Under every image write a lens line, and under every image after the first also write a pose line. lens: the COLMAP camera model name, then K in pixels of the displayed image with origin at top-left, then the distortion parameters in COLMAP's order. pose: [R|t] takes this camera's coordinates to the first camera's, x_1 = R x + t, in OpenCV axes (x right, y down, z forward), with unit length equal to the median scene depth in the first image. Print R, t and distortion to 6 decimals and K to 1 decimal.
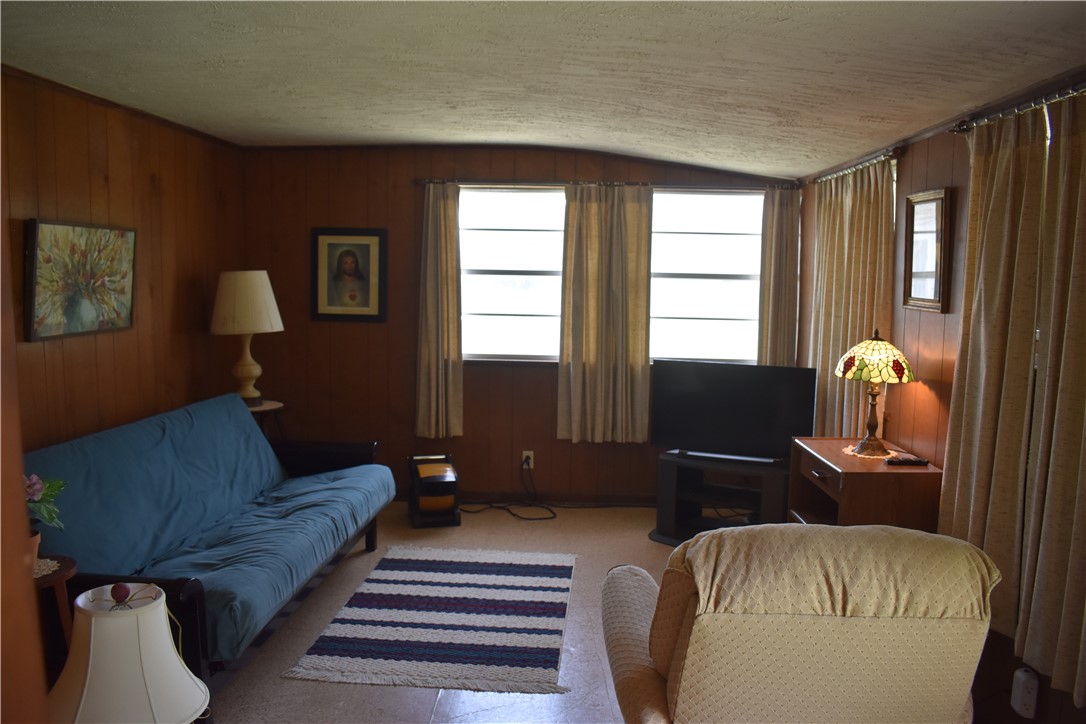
lens RADIAL K [[905.1, 0, 543.0], [0, 905.1, 362.0], [0, 0, 1]] dist [-0.077496, 0.004766]
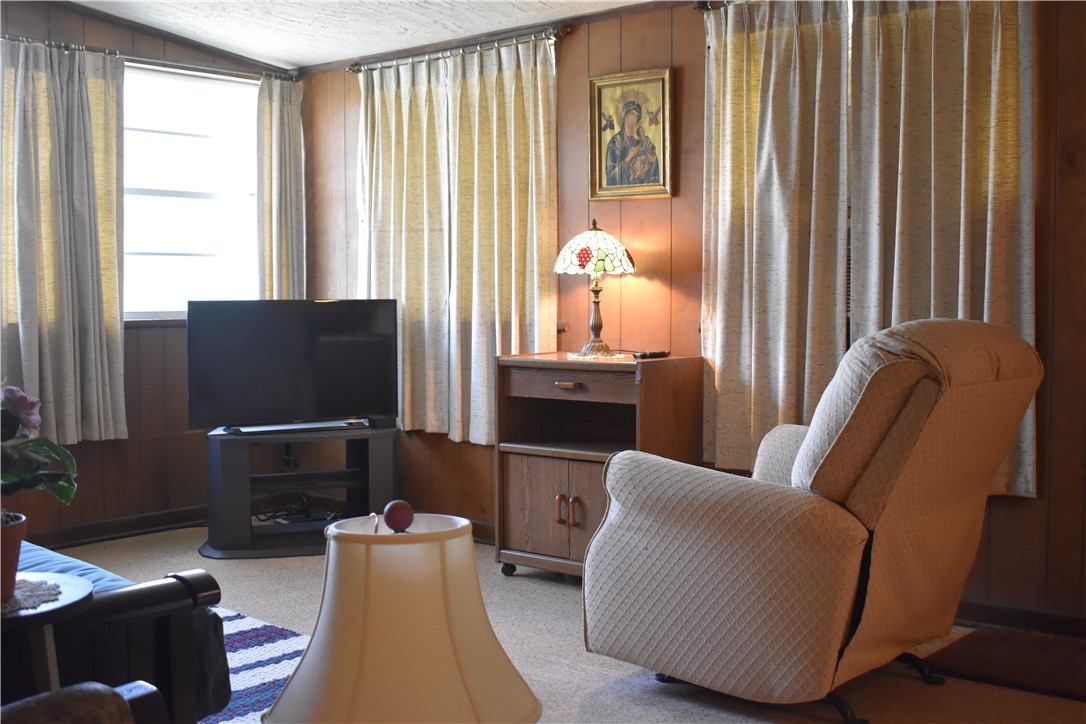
lens RADIAL K [[1349.4, 0, 543.0], [0, 1349.4, 362.0], [0, 0, 1]] dist [0.017820, 0.040053]
pose [[0.587813, -0.058181, 0.806902, -0.535514], [0.108366, 0.994085, -0.007265, 0.077250], [-0.801706, 0.091711, 0.590641, 0.159691]]
